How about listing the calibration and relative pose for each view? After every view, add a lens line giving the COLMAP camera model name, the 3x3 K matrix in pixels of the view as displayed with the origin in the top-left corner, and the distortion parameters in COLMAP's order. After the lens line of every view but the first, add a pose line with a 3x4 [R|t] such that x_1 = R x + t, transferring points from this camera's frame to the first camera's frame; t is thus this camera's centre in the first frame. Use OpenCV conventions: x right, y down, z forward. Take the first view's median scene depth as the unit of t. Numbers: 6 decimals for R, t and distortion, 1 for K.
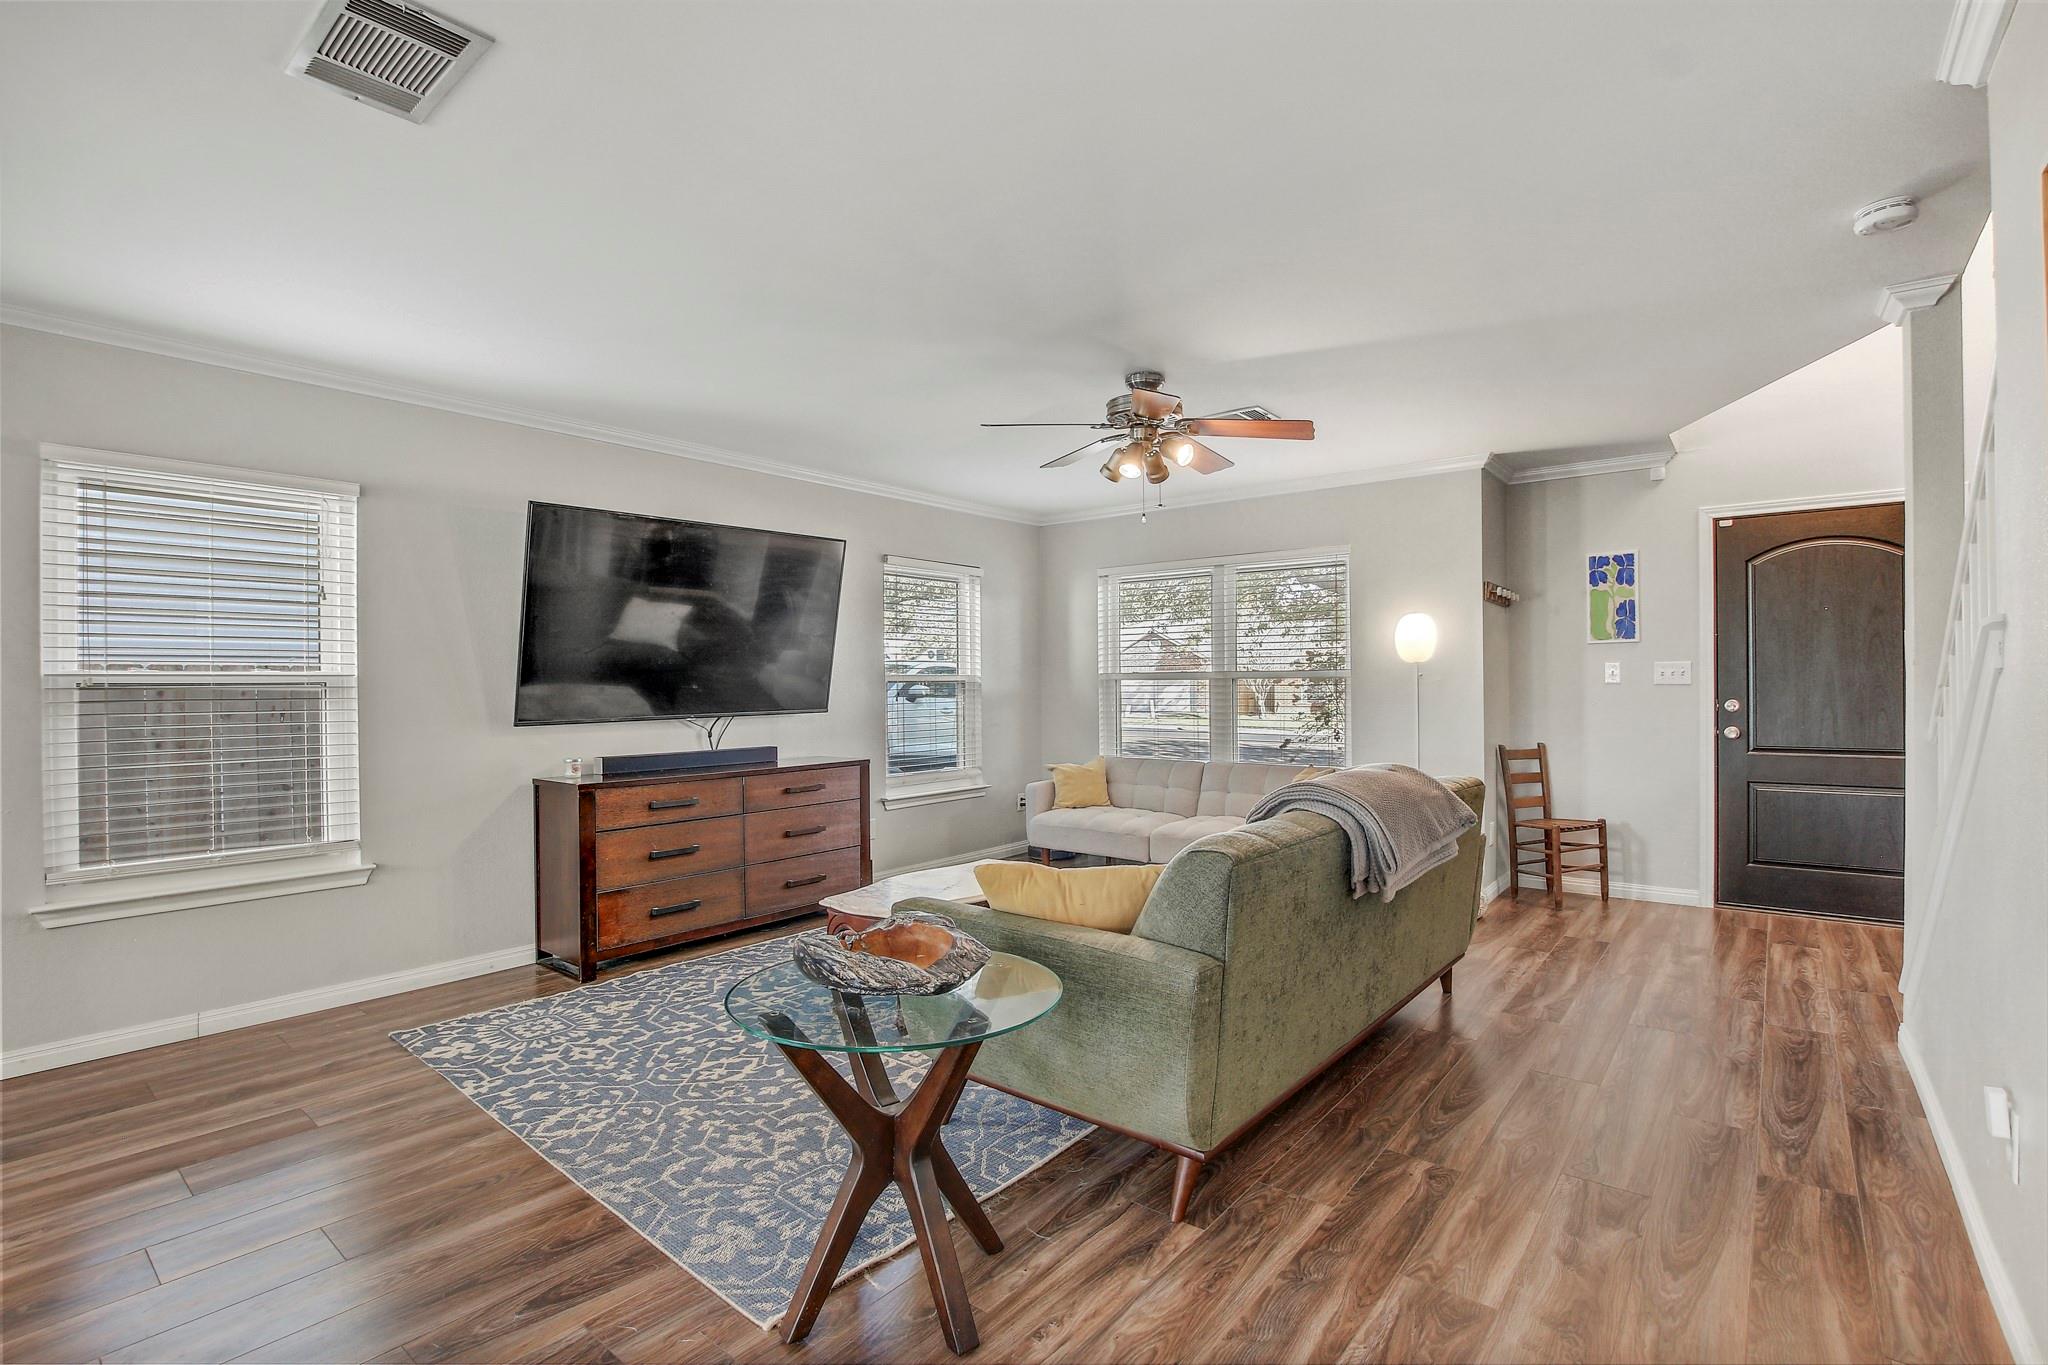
lens RADIAL K [[944.9, 0, 1023.5], [0, 944.9, 691.3], [0, 0, 1]] dist [-0.034829, 0.004158]
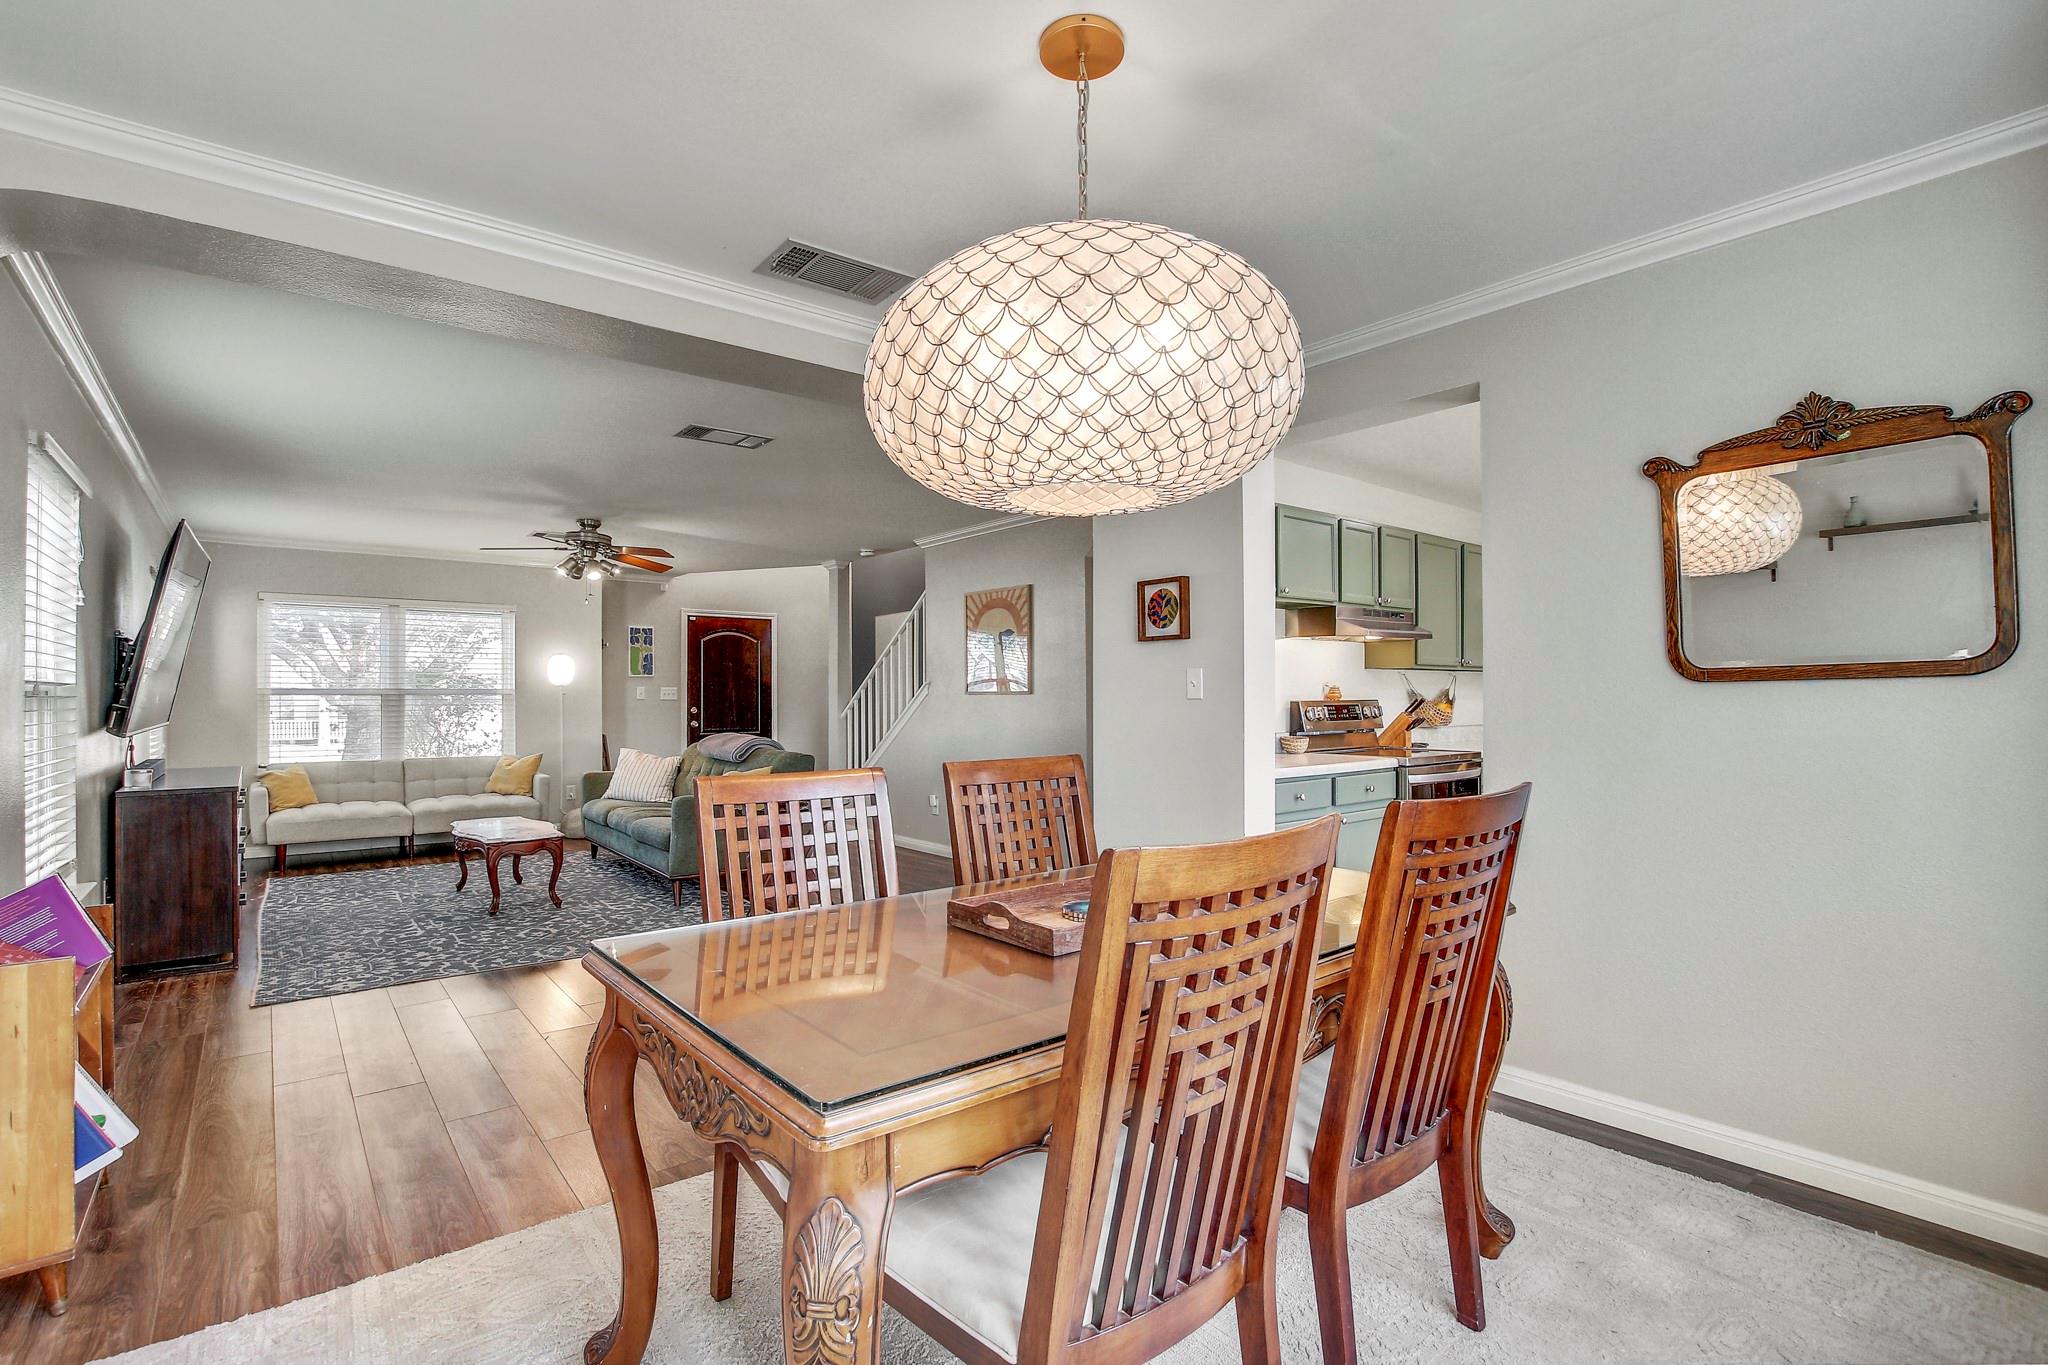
lens RADIAL K [[944.9, 0, 1028.3], [0, 944.9, 682.8], [0, 0, 1]] dist [-0.034829, 0.004158]
pose [[0.197203, 0.019212, 0.980174, -1.449747], [0.009820, 0.999719, -0.021571, 0.009695], [-0.980313, 0.013879, 0.196959, -0.136452]]
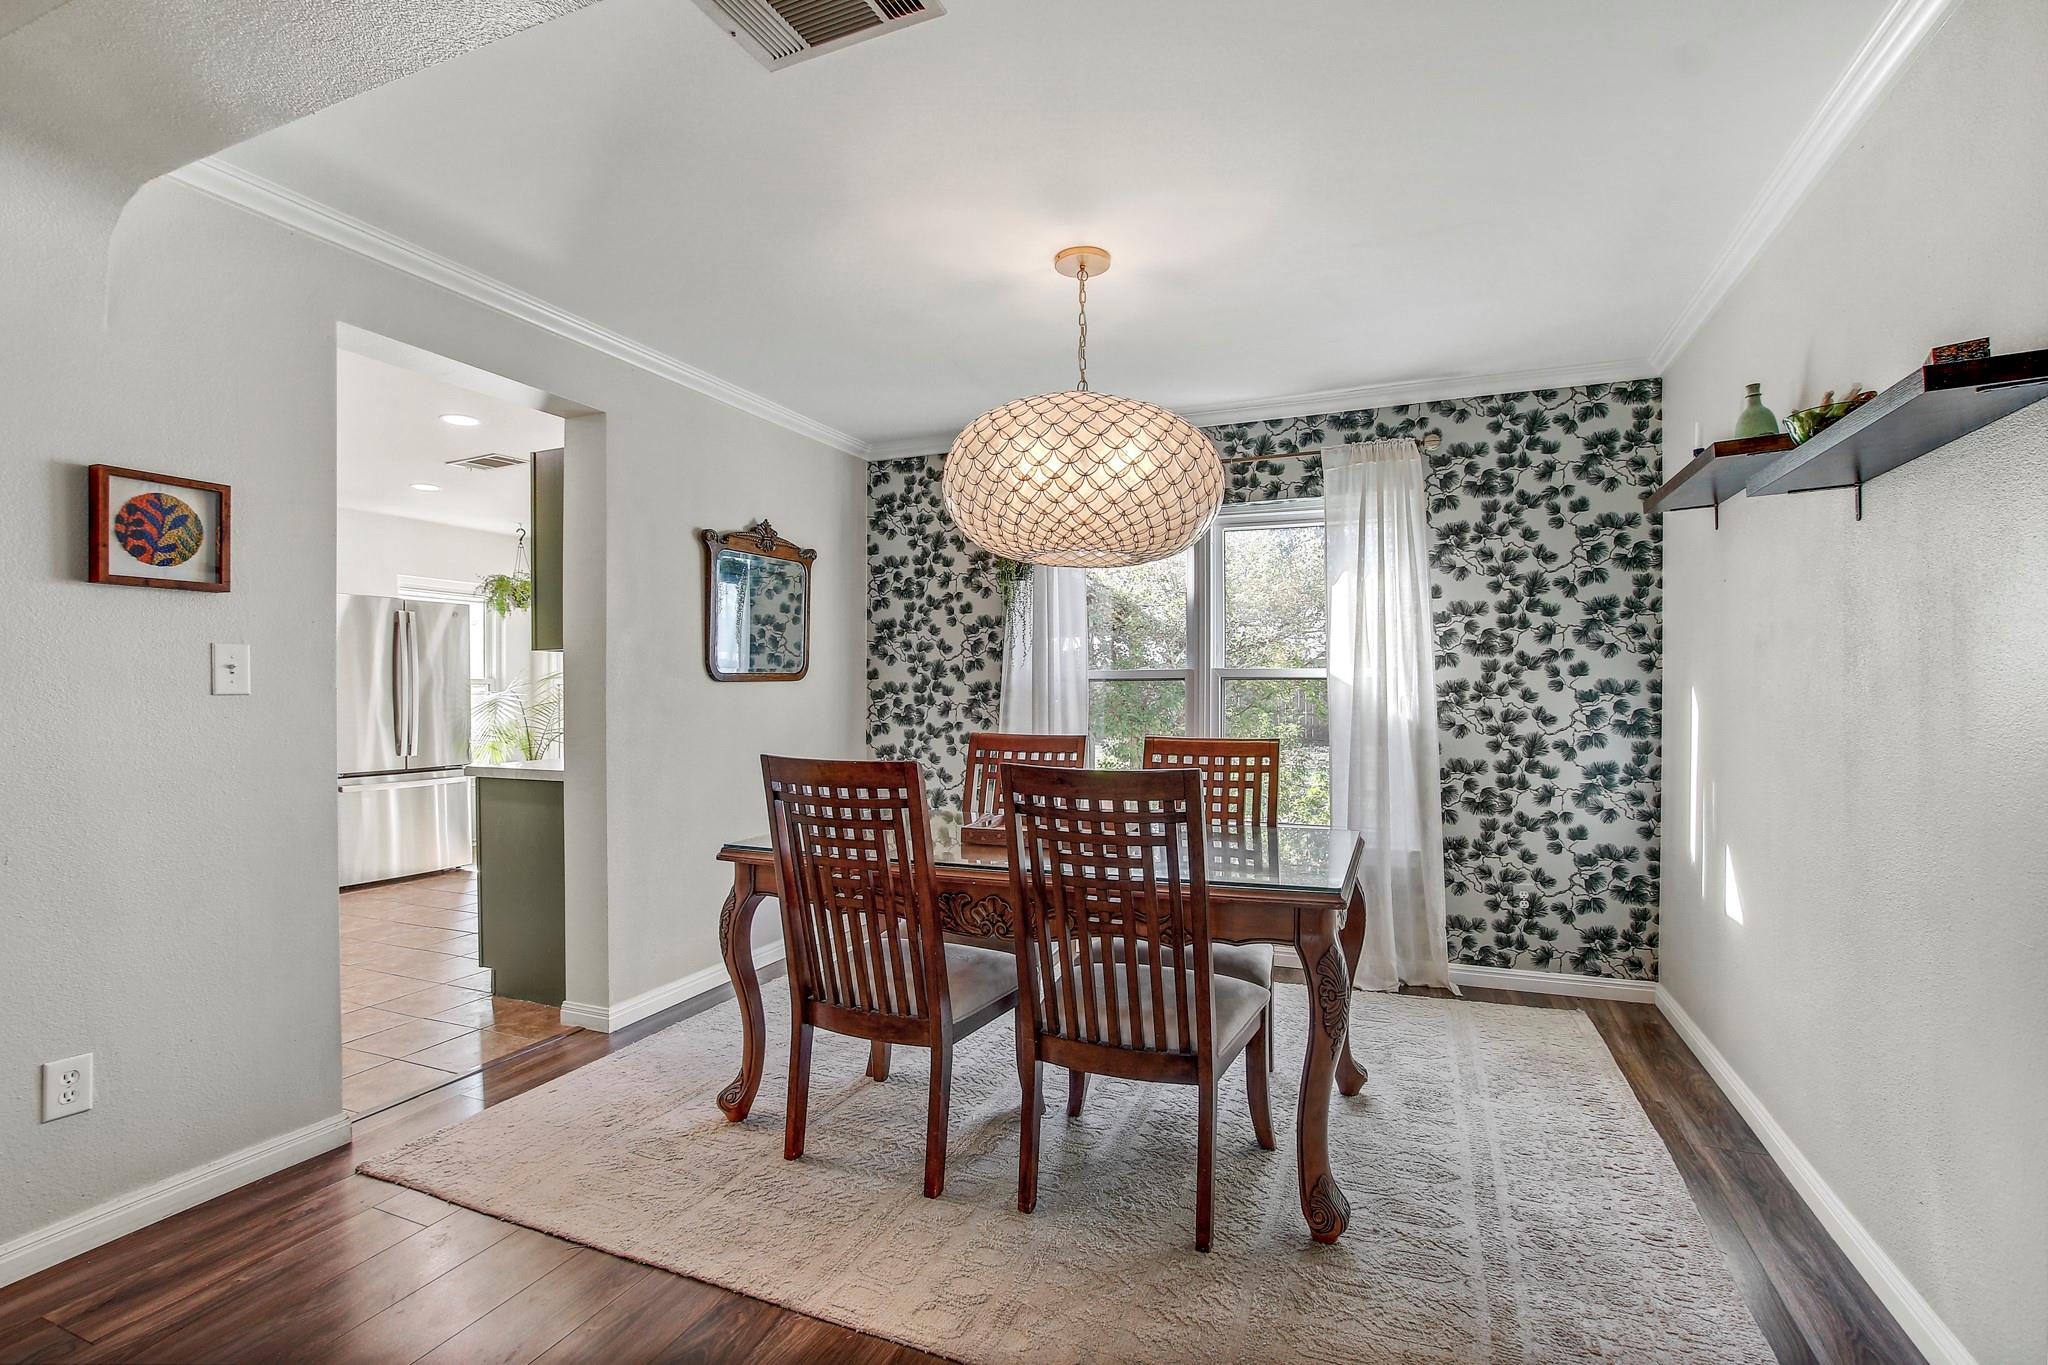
lens RADIAL K [[944.9, 0, 1019.2], [0, 944.9, 701.1], [0, 0, 1]] dist [-0.034829, 0.004158]
pose [[-0.957514, 0.012383, -0.288121, -0.703409], [0.006468, 0.999749, 0.021473, 0.000911], [0.288314, 0.018697, -0.957353, 0.635632]]
